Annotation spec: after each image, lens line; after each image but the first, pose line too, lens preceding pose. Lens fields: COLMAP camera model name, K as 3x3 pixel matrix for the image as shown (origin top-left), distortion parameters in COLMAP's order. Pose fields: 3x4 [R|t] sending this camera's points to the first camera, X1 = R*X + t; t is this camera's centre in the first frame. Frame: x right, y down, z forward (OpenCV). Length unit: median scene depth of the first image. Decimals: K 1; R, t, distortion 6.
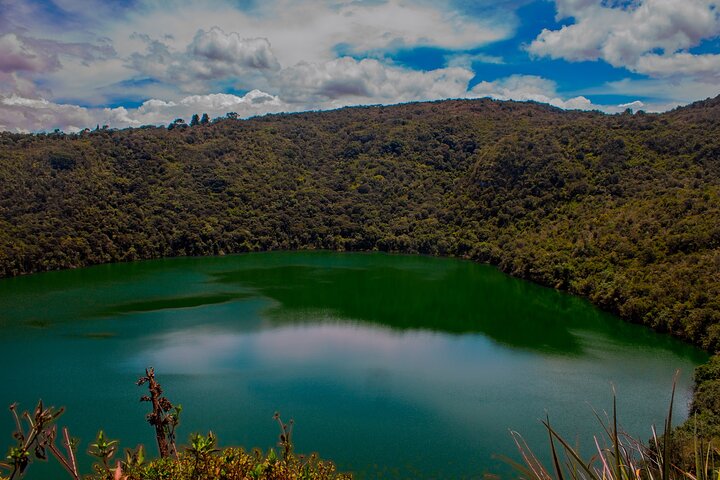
lens RADIAL K [[616.1, 0, 361.5], [0, 616.1, 253.8], [0, 0, 1]] dist [-0.176899, 0.173014]
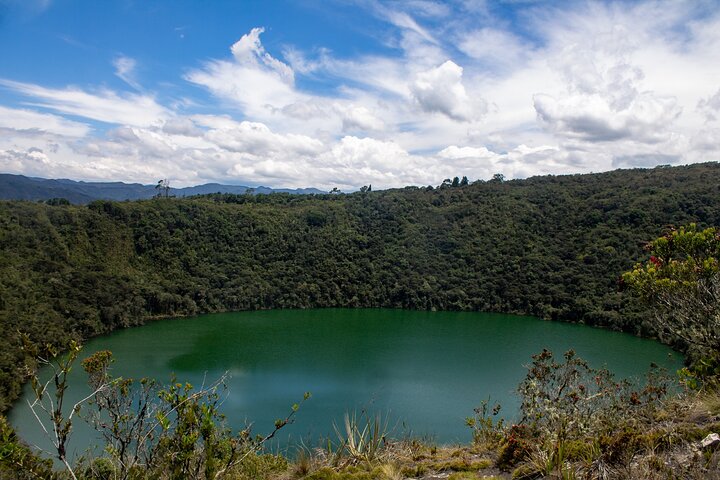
lens RADIAL K [[613.6, 0, 362.4], [0, 613.6, 253.5], [0, 0, 1]] dist [-0.177886, 0.174355]
pose [[0.862286, 0.071205, -0.501391, 0.197719], [-0.107396, 0.993258, -0.043641, -0.037337], [0.494903, 0.091478, 0.864120, -0.034097]]
